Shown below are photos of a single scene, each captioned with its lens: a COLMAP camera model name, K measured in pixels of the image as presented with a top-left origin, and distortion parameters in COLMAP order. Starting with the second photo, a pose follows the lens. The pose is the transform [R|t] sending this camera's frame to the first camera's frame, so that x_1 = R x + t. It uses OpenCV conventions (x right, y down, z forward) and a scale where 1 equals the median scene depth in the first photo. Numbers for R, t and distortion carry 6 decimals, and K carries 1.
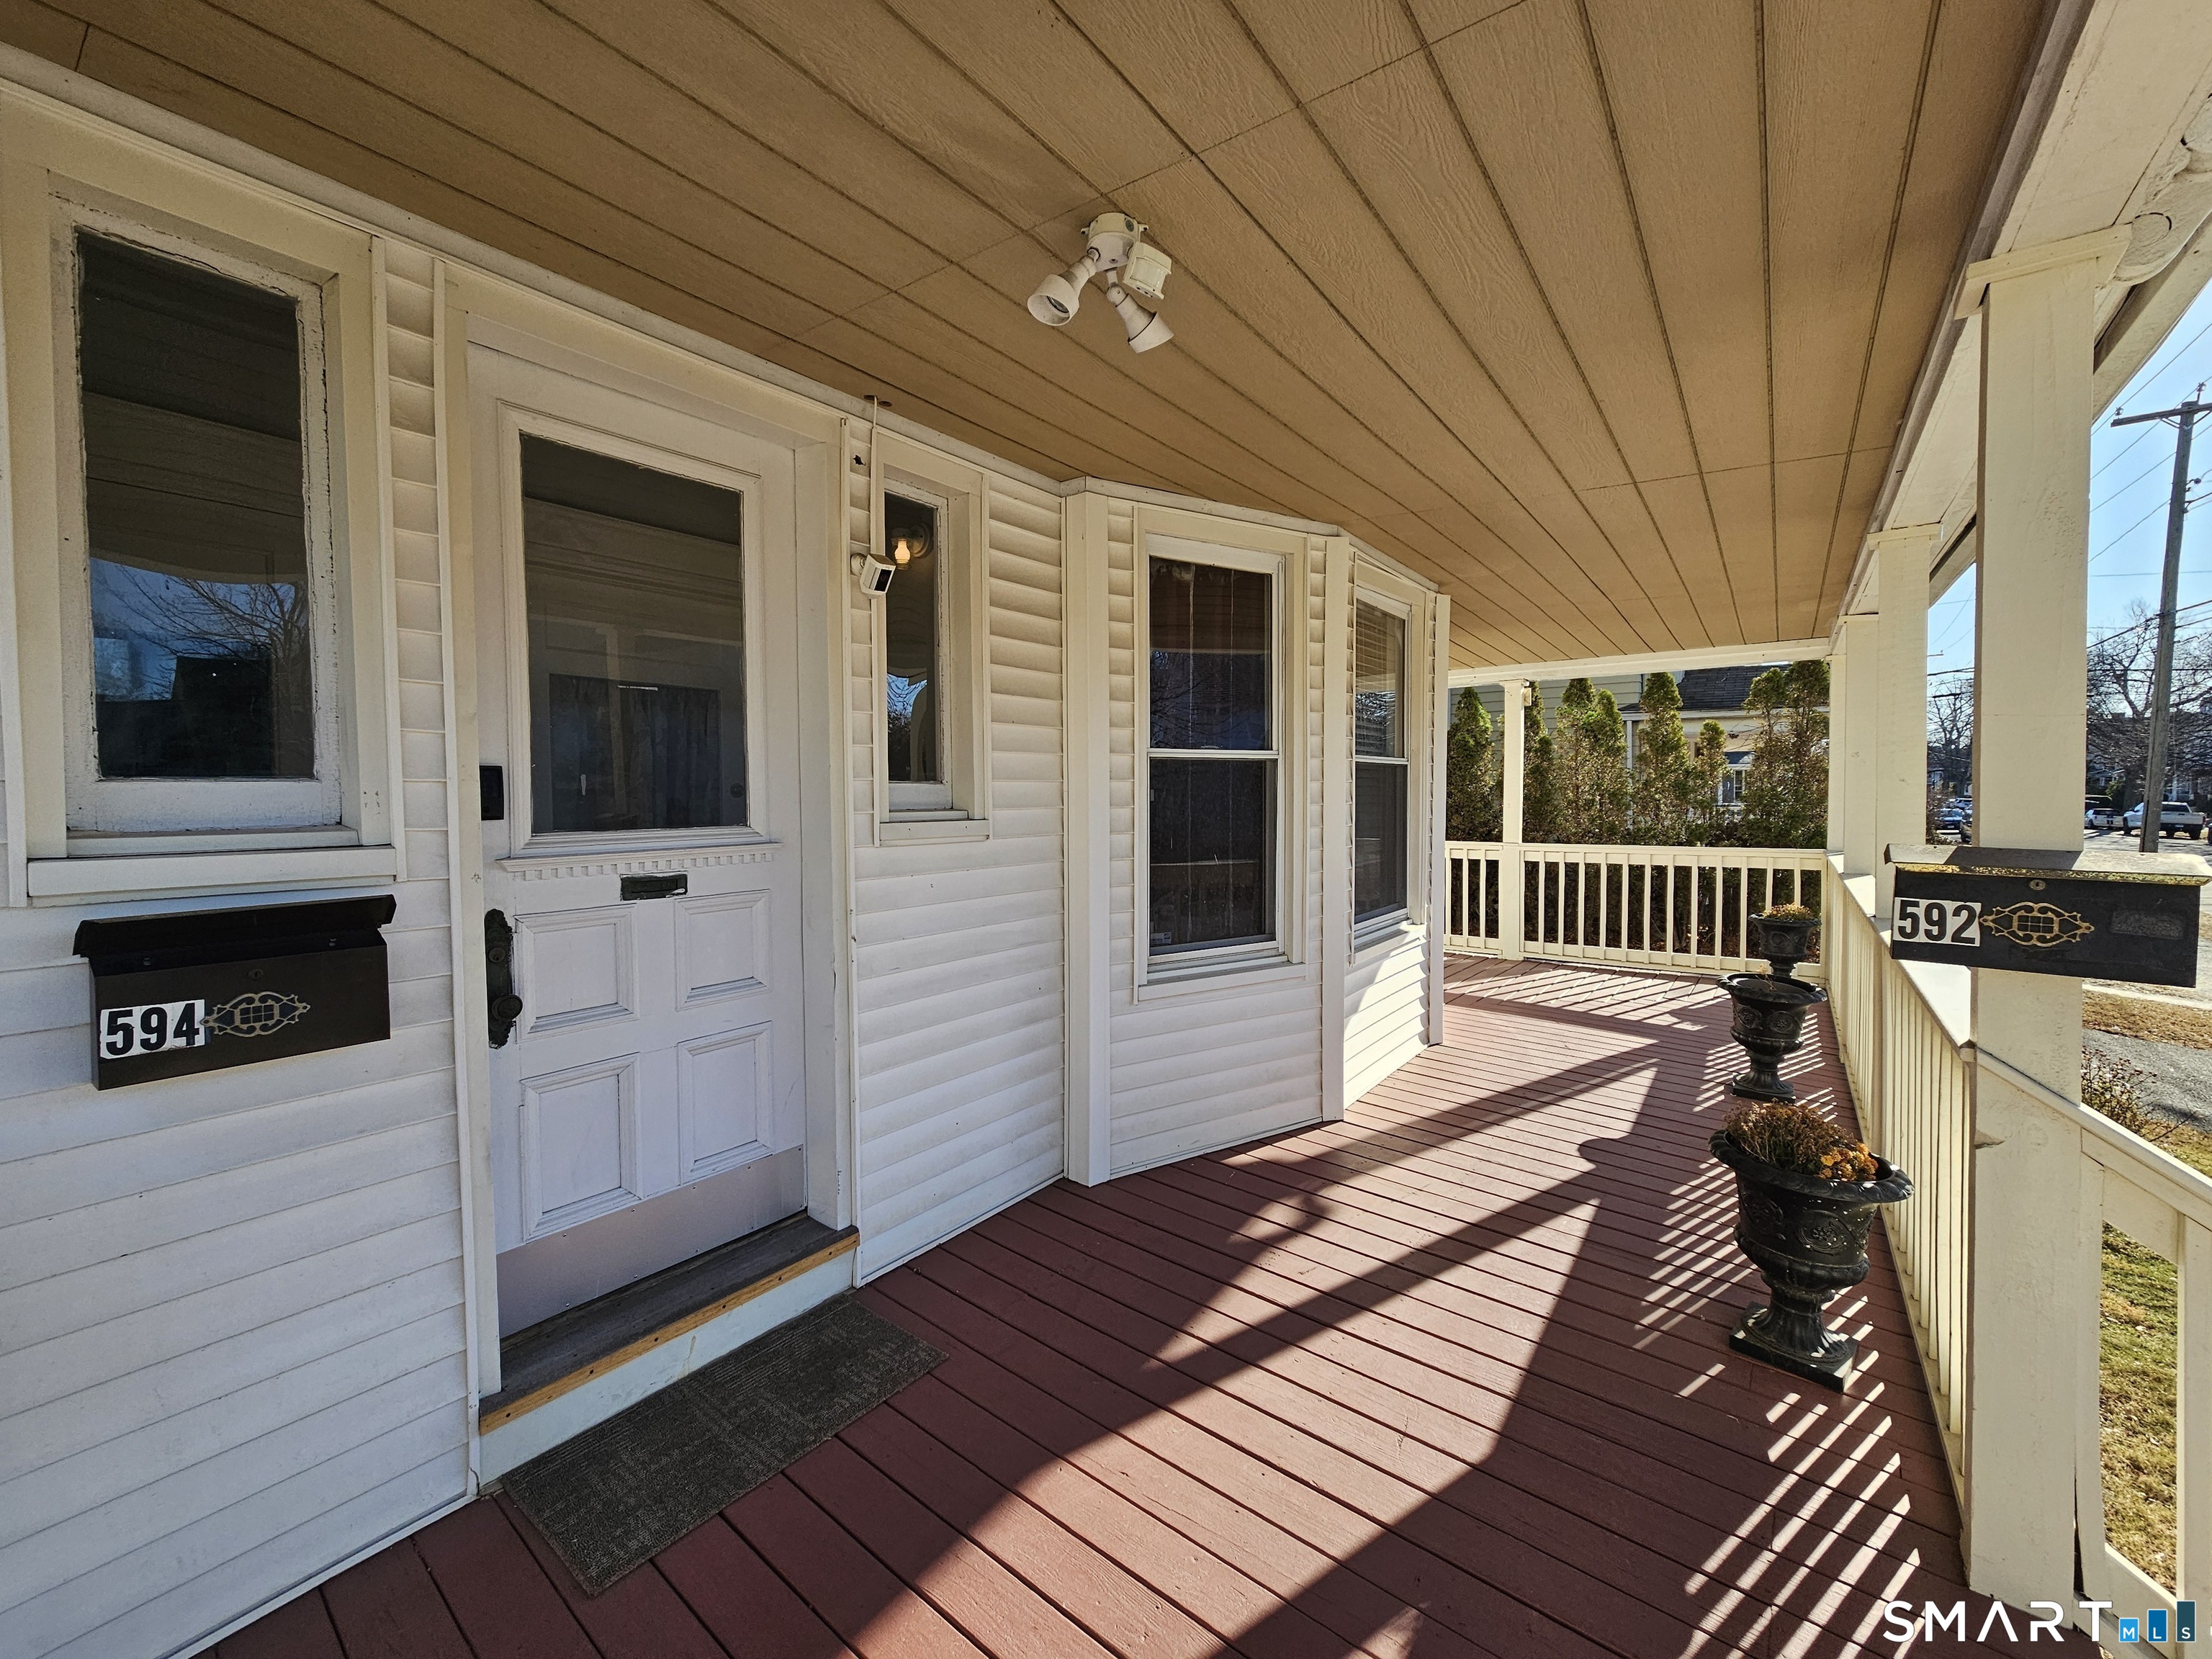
lens RADIAL K [[897.8, 0, 1101.4], [0, 897.8, 827.3], [0, 0, 1]] dist [-0.002156, 0.000442]
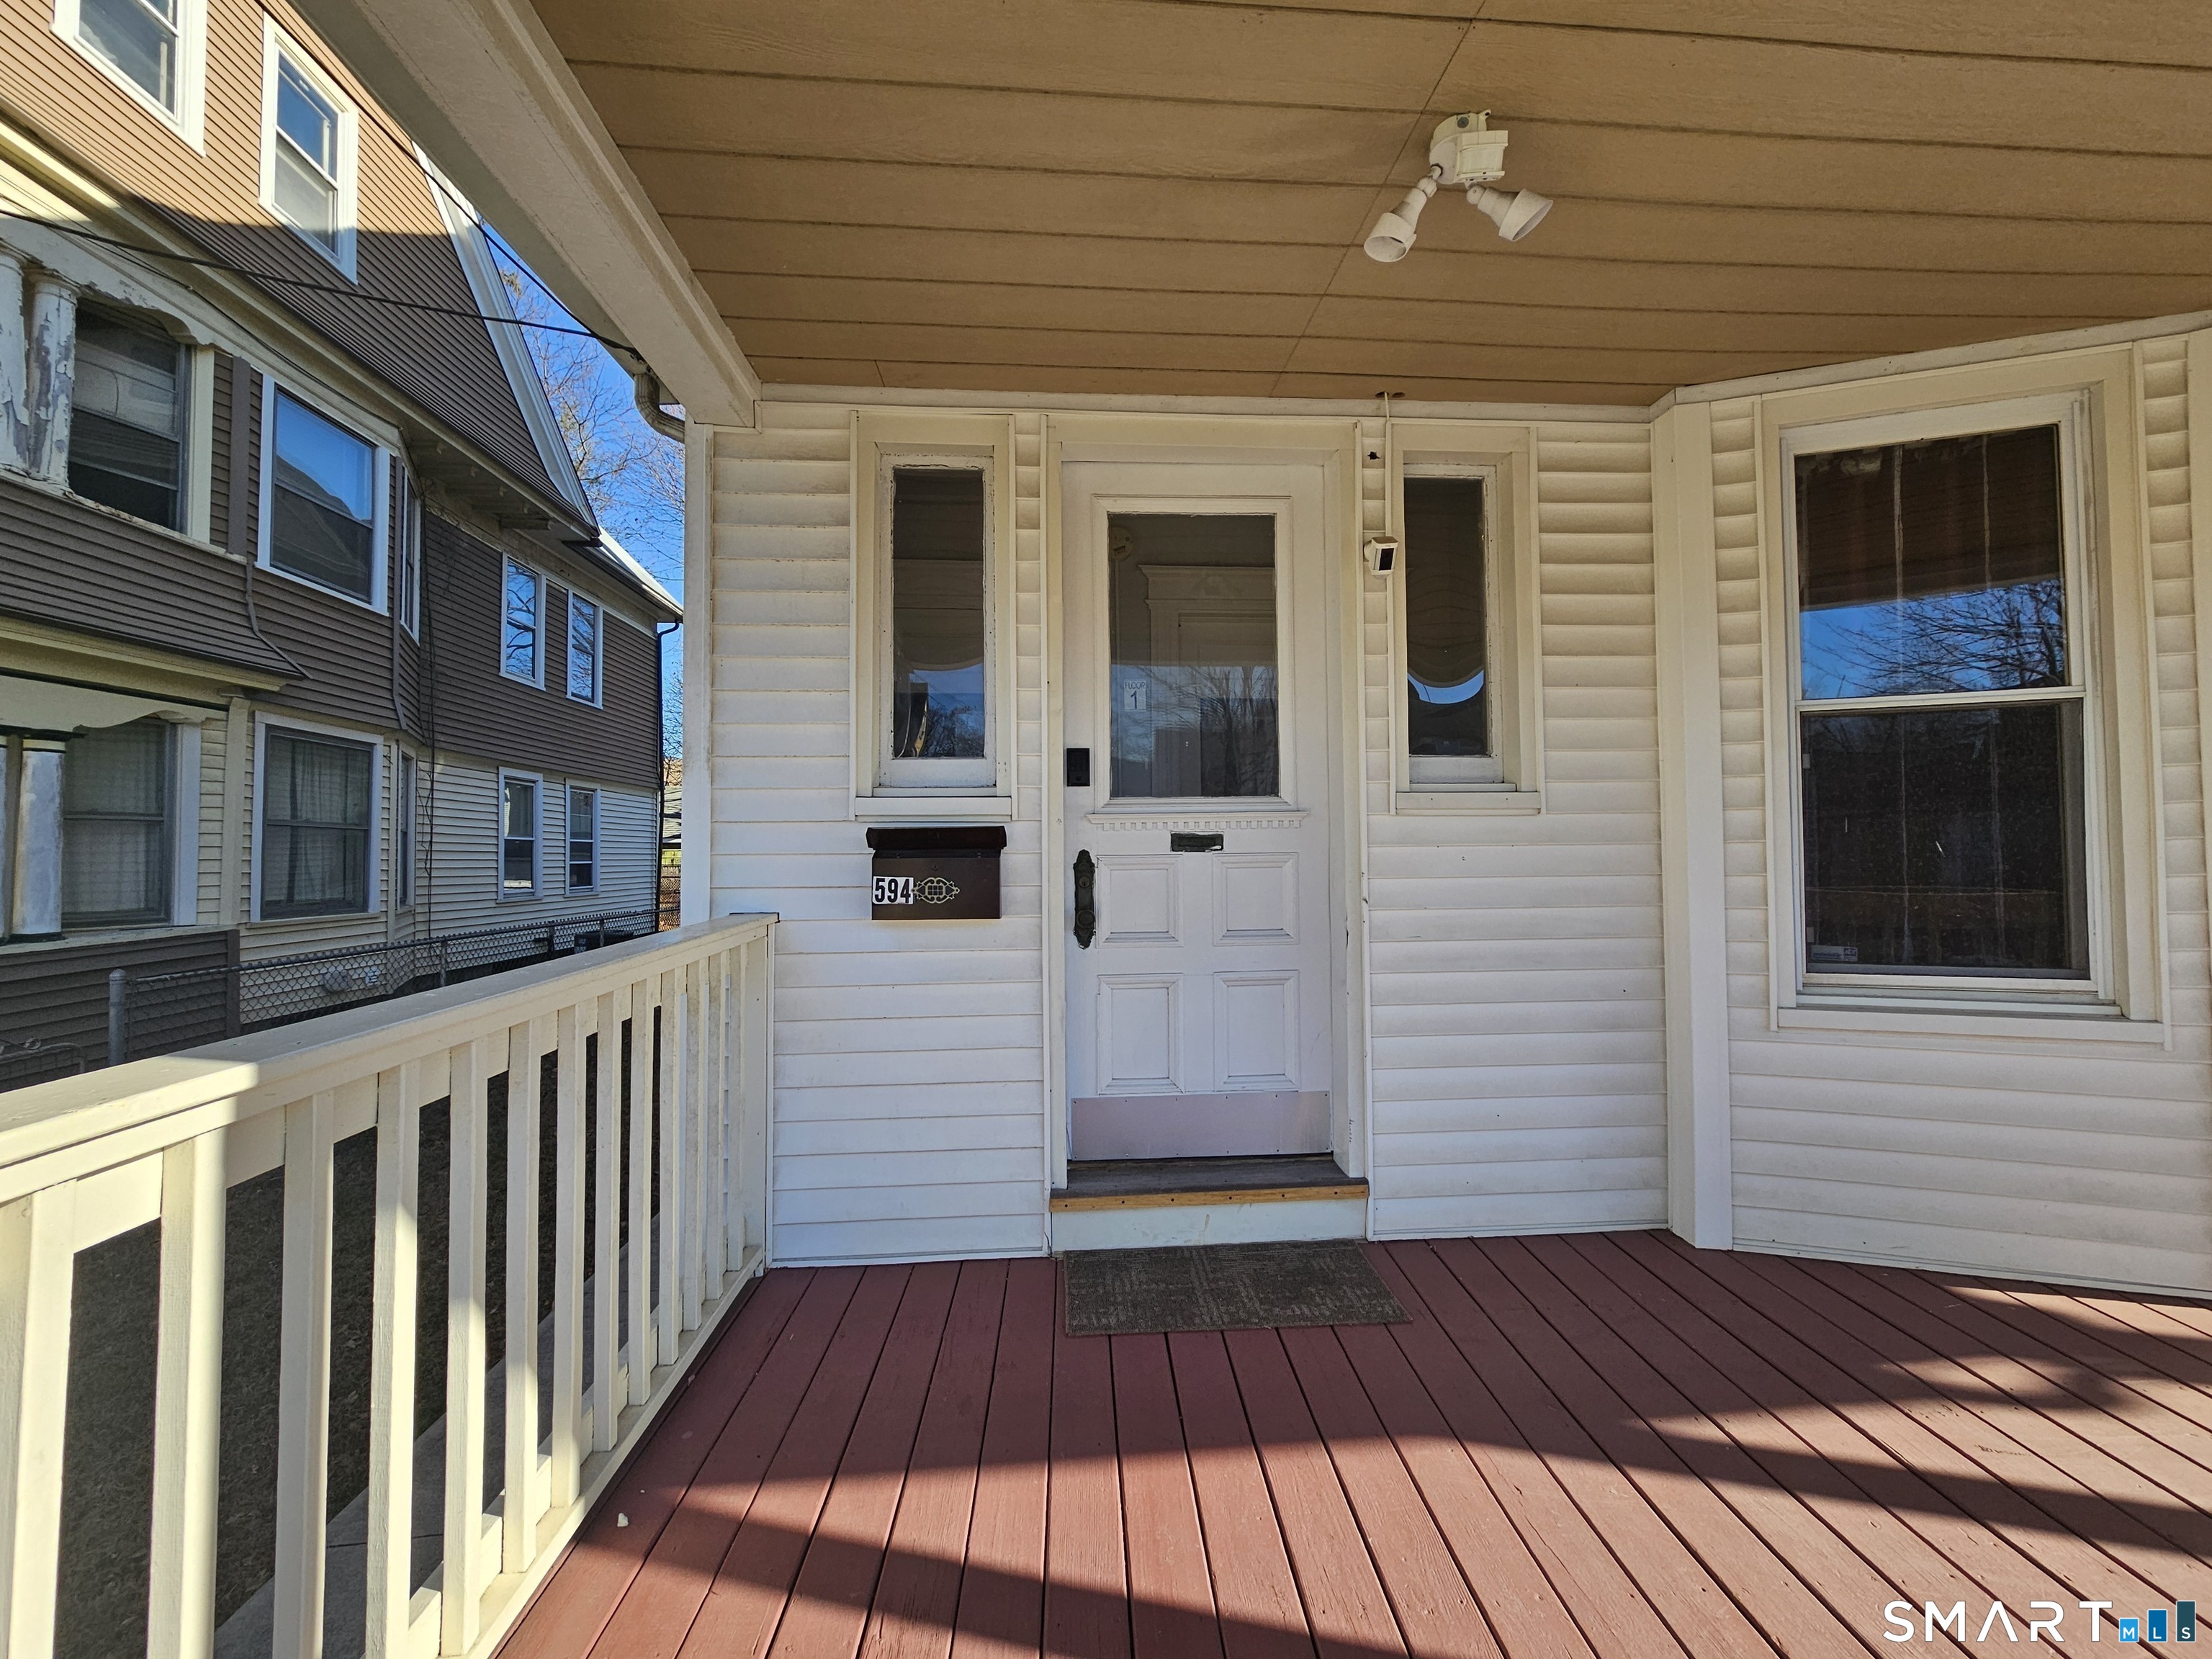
lens RADIAL K [[897.8, 0, 1101.4], [0, 897.8, 827.3], [0, 0, 1]] dist [-0.002156, 0.000442]
pose [[0.661302, -0.019343, -0.749870, 0.314124], [-0.023096, 0.998668, -0.046129, 0.094344], [0.749764, 0.047824, 0.659975, 0.066025]]
